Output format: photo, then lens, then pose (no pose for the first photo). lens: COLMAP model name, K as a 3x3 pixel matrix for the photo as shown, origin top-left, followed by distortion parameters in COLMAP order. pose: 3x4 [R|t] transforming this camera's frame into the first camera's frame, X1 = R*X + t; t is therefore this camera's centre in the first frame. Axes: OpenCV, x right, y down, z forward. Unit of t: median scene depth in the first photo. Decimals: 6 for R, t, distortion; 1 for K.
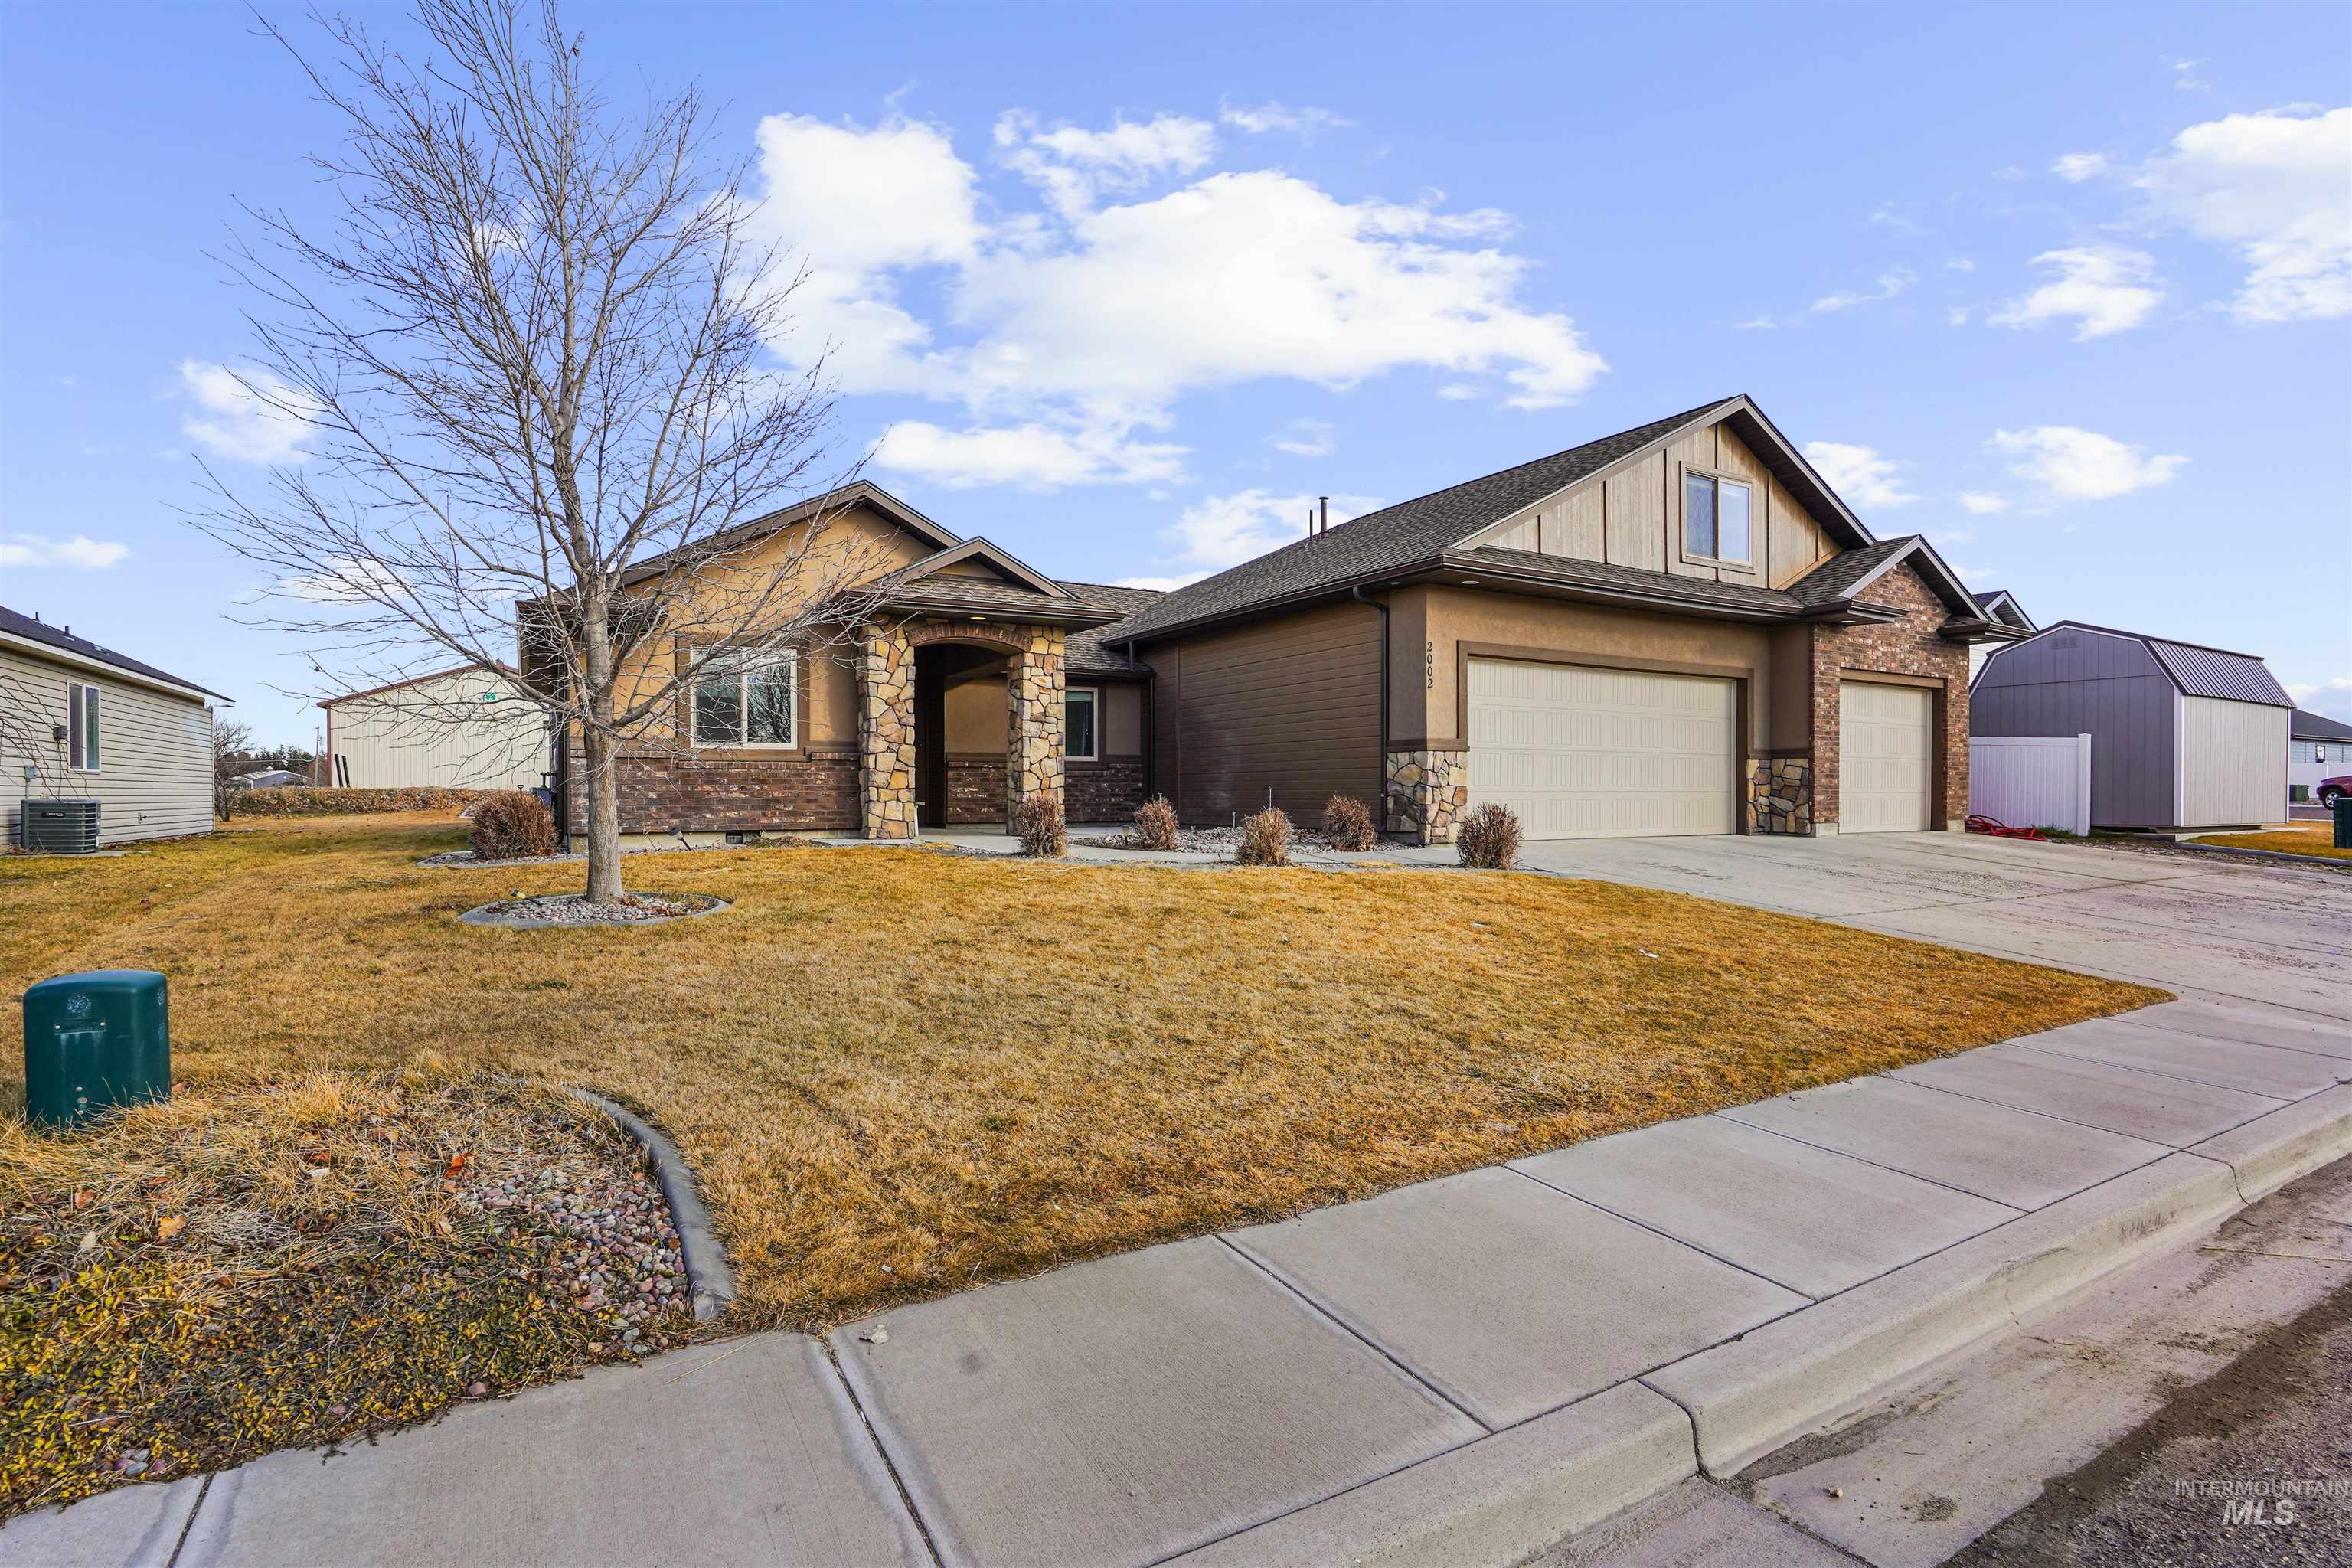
lens RADIAL K [[1125.7, 0, 1176.0], [0, 1125.7, 784.0], [0, 0, 1]] dist [-0.001865, 0.000432]
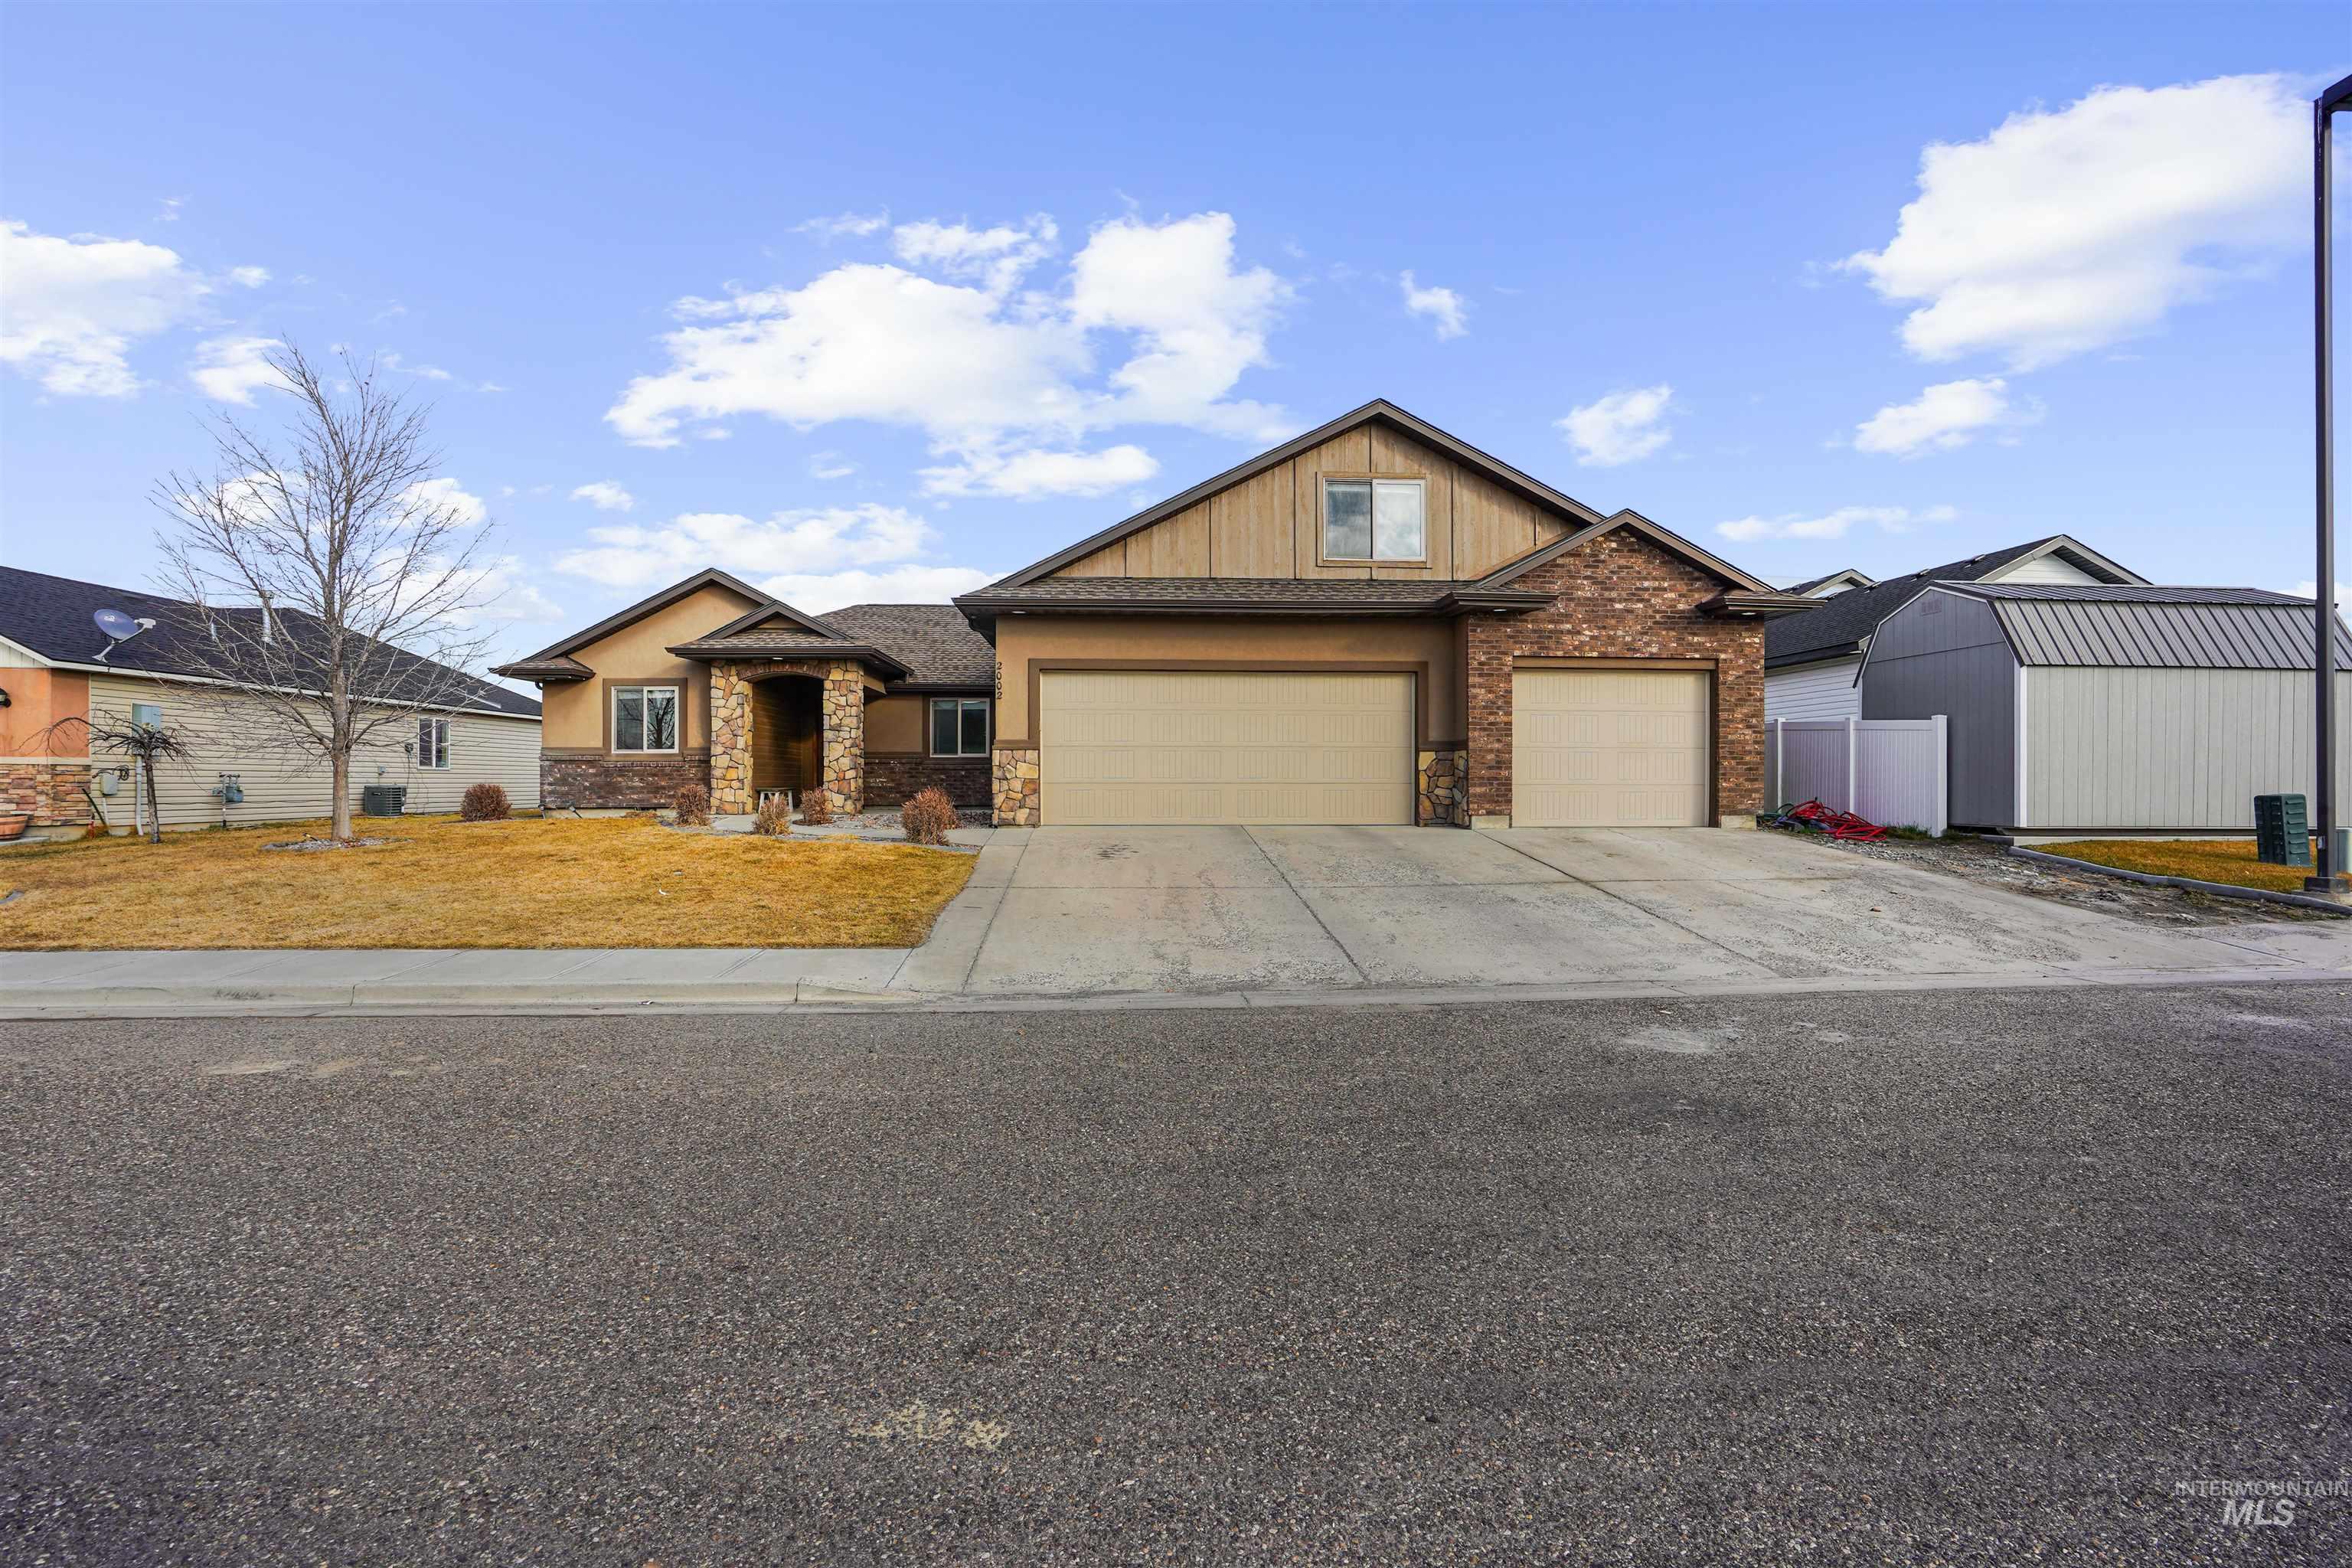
lens RADIAL K [[1125.7, 0, 1176.0], [0, 1125.7, 784.0], [0, 0, 1]] dist [-0.001865, 0.000432]
pose [[0.878688, 0.002943, -0.477387, 0.860016], [0.002263, 0.999944, 0.010329, -0.003750], [0.477391, -0.010157, 0.878632, 0.003896]]
